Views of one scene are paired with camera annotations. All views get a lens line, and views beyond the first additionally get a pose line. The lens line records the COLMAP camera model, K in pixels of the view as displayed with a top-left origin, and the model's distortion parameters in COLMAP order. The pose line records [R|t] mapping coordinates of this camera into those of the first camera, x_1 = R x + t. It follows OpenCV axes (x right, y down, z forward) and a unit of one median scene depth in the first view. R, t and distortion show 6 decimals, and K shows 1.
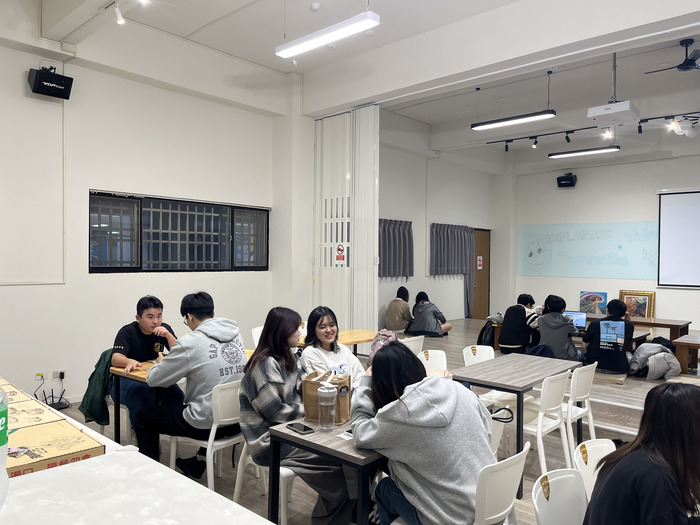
lens RADIAL K [[537.0, 0, 350.0], [0, 537.0, 262.5], [0, 0, 1]] dist [0.030825, -0.003379]
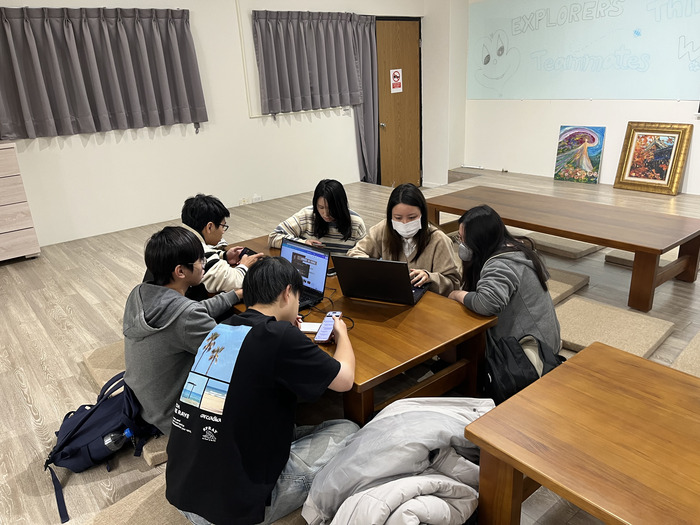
lens RADIAL K [[537.0, 0, 350.0], [0, 537.0, 262.5], [0, 0, 1]] dist [0.030825, -0.003379]
pose [[0.987118, -0.008118, -0.159787, 0.303337], [0.060478, 0.943545, 0.325678, -0.007708], [0.148122, -0.331146, 0.931881, 0.408717]]
